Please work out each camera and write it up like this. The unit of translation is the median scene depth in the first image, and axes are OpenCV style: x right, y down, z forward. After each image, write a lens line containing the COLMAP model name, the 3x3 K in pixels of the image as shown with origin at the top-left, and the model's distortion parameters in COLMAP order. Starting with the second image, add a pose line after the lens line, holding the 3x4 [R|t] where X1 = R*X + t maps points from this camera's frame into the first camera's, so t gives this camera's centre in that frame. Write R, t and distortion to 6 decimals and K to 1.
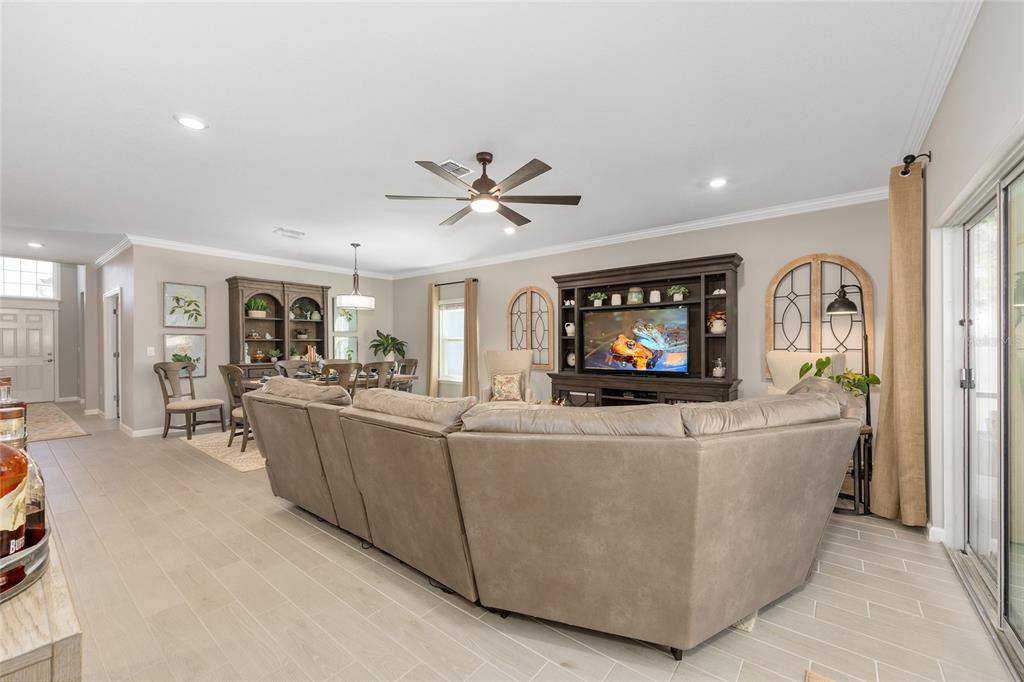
lens RADIAL K [[411.4, 0, 512.1], [0, 411.4, 338.3], [0, 0, 1]] dist [-0.001647, 0.000115]
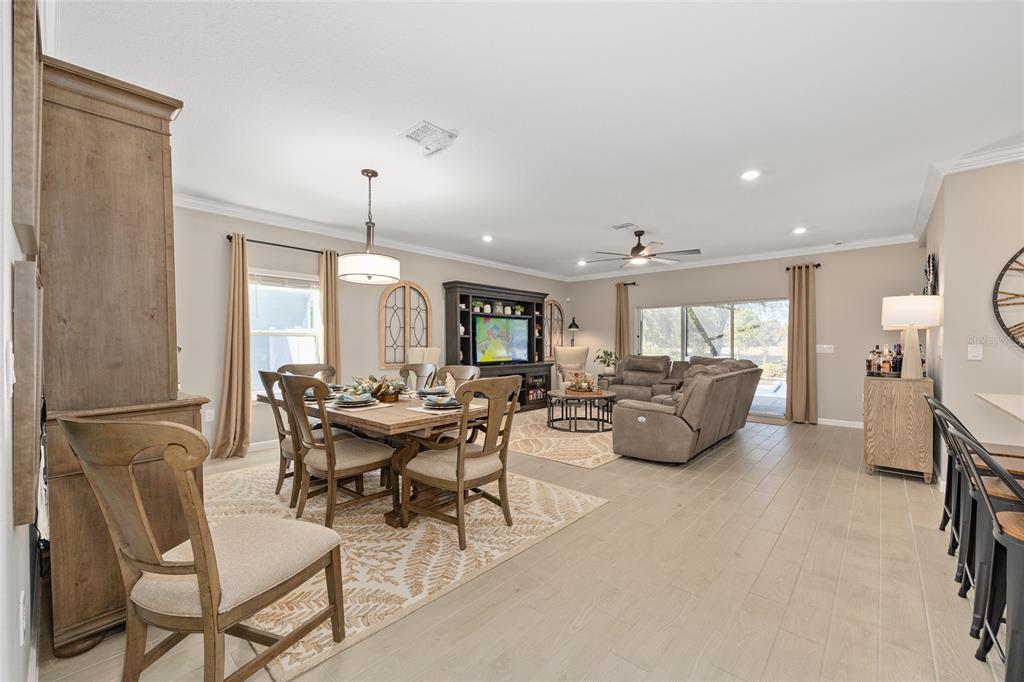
lens RADIAL K [[412.3, 0, 515.2], [0, 412.3, 344.8], [0, 0, 1]] dist [0.000245, 0.000094]
pose [[0.056697, -0.005787, 0.998375, -1.073246], [-0.025580, 0.999646, 0.007247, 0.010109], [-0.998064, -0.025950, 0.056529, 0.834576]]
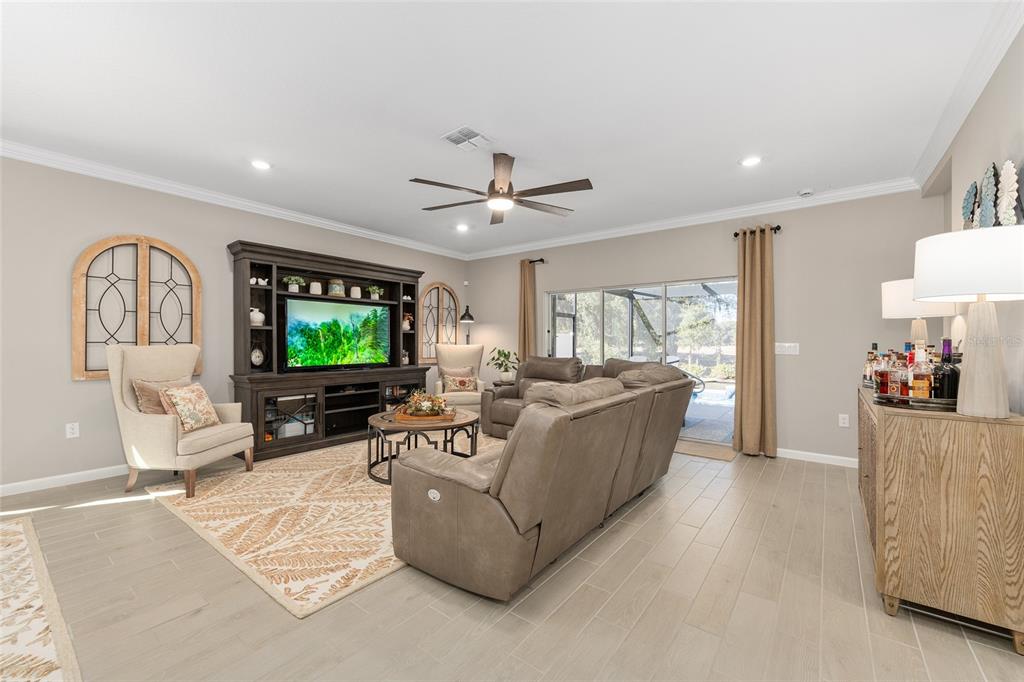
lens RADIAL K [[410.2, 0, 513.5], [0, 410.2, 340.9], [0, 0, 1]] dist [-0.000557, 0.000084]
pose [[-0.015428, -0.000676, 0.999881, -0.658609], [-0.030134, 0.999546, 0.000211, 0.008504], [-0.999427, -0.030127, -0.015441, 0.576815]]
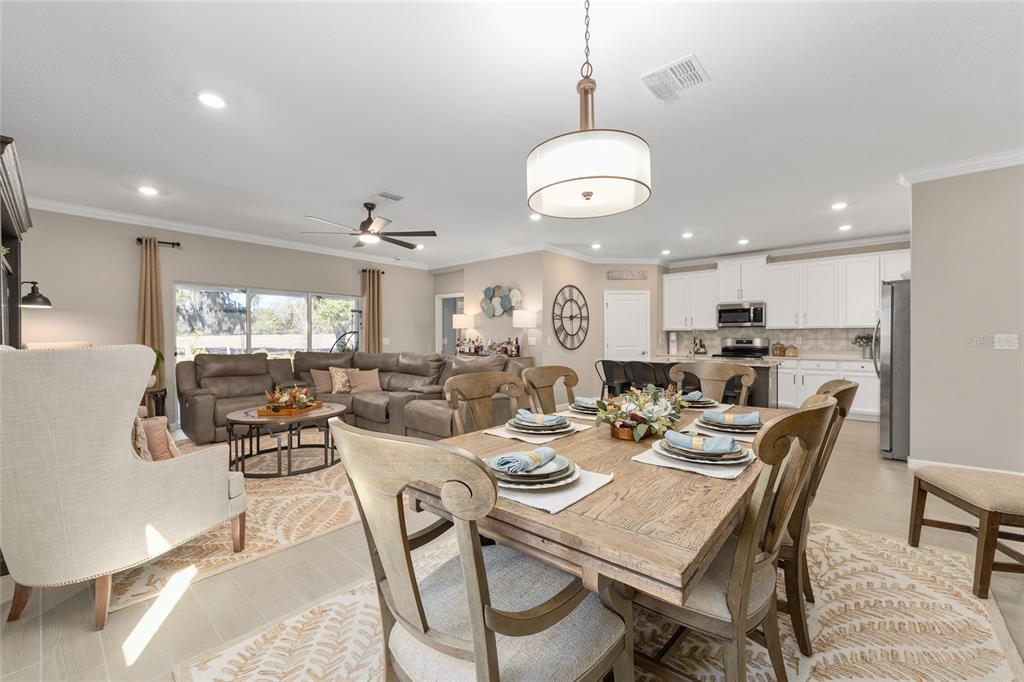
lens RADIAL K [[410.2, 0, 513.5], [0, 410.2, 340.9], [0, 0, 1]] dist [-0.000557, 0.000084]
pose [[-0.998807, -0.002781, 0.048744, -0.378200], [-0.003798, 0.999777, -0.020794, 0.032807], [-0.048675, -0.020955, -0.998595, 1.429612]]
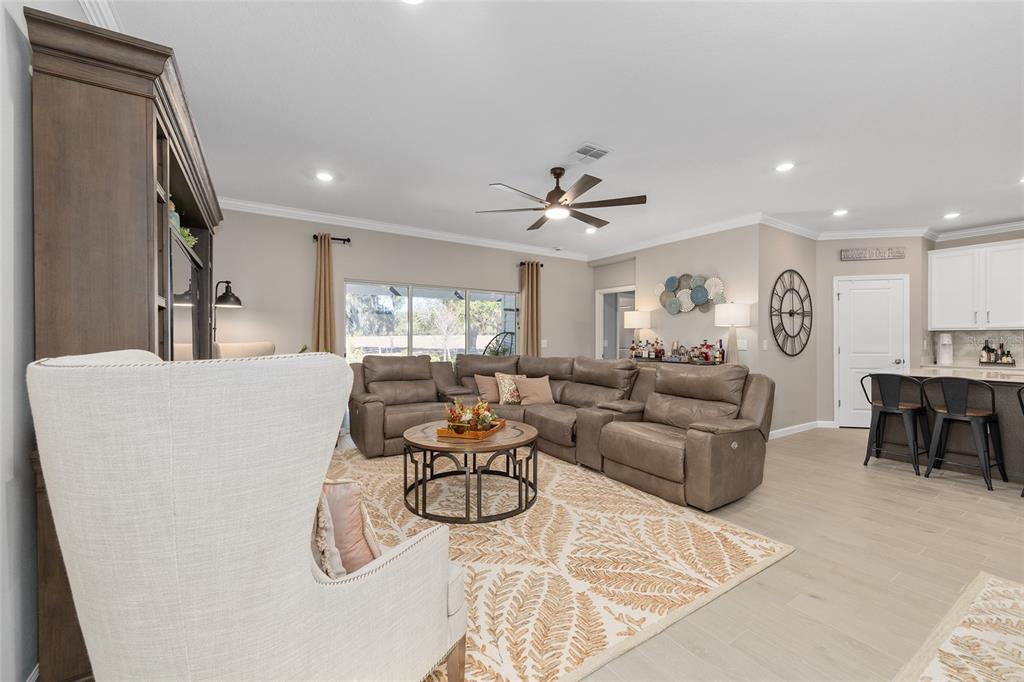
lens RADIAL K [[410.2, 0, 513.5], [0, 410.2, 340.9], [0, 0, 1]] dist [-0.000557, 0.000084]
pose [[-0.945298, -0.008106, 0.326109, -0.188238], [-0.015943, 0.999645, -0.021368, 0.027733], [-0.325819, -0.025398, -0.945091, 1.247561]]
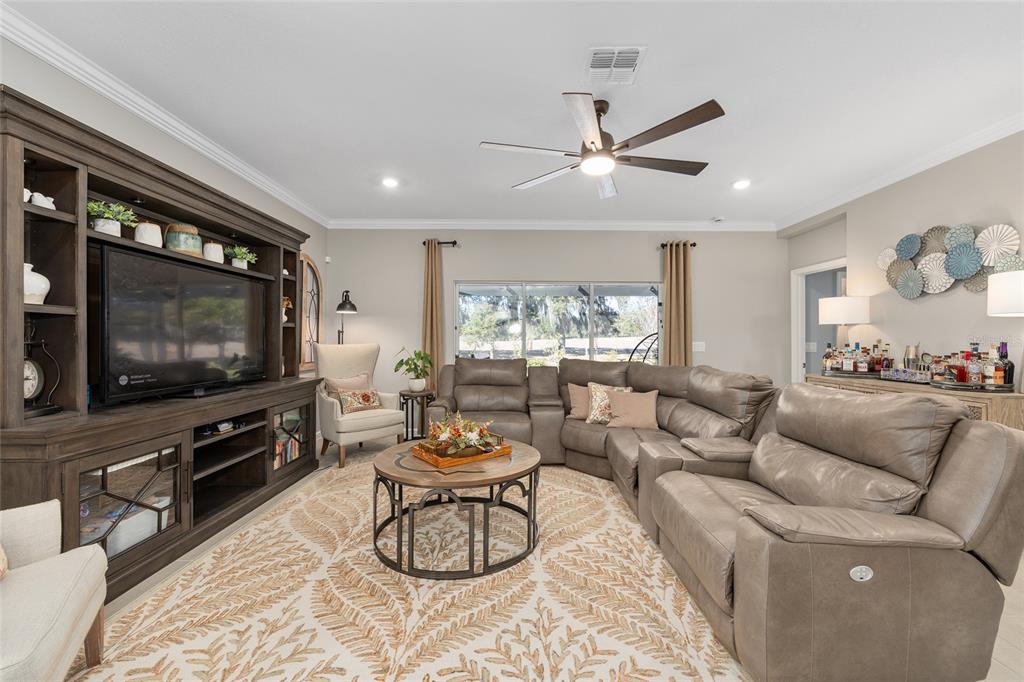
lens RADIAL K [[411.4, 0, 512.1], [0, 411.4, 338.3], [0, 0, 1]] dist [-0.001647, 0.000115]
pose [[-0.615453, -0.002943, 0.788168, -0.354034], [-0.027633, 0.999459, -0.017845, 0.016906], [-0.787689, -0.032762, -0.615202, 0.962471]]
